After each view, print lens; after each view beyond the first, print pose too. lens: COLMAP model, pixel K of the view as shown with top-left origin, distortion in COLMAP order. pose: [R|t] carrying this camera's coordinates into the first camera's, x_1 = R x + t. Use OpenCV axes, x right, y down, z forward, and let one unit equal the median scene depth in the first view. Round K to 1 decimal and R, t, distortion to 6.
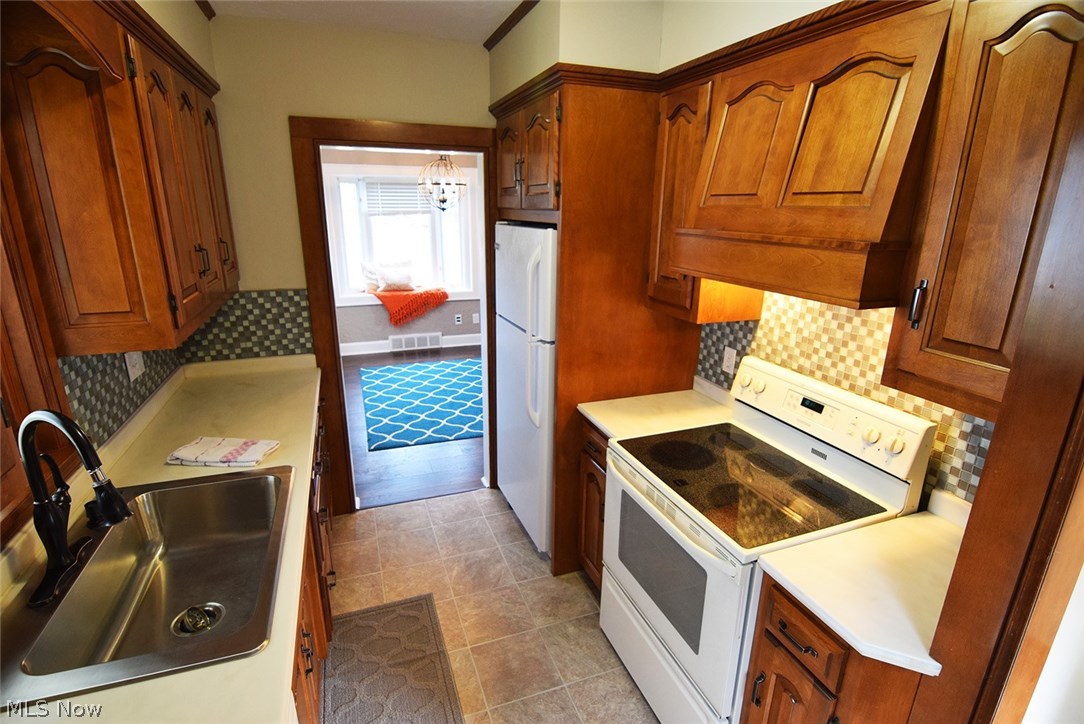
lens RADIAL K [[529.0, 0, 541.1], [0, 529.0, 364.9], [0, 0, 1]] dist [0.000392, -0.013940]
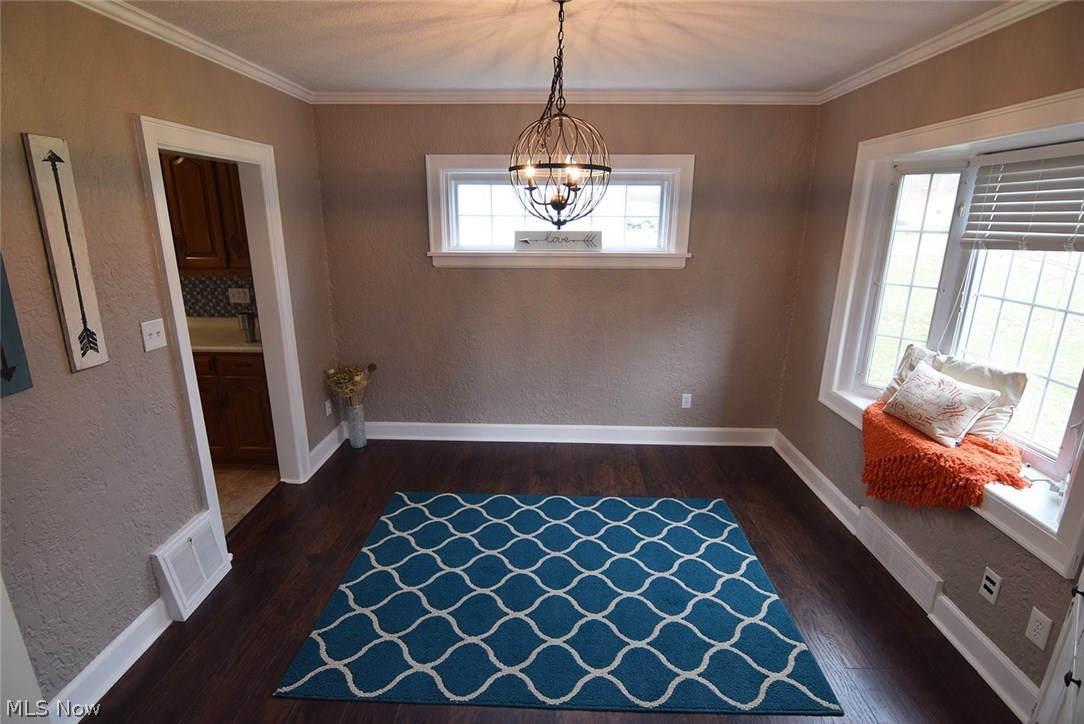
lens RADIAL K [[529.0, 0, 541.1], [0, 529.0, 364.9], [0, 0, 1]] dist [0.000392, -0.013940]
pose [[-0.380683, 0.234875, -0.894379, 0.257074], [-0.277025, 0.893814, 0.352639, -0.323295], [0.882235, 0.382009, -0.275193, 1.096017]]
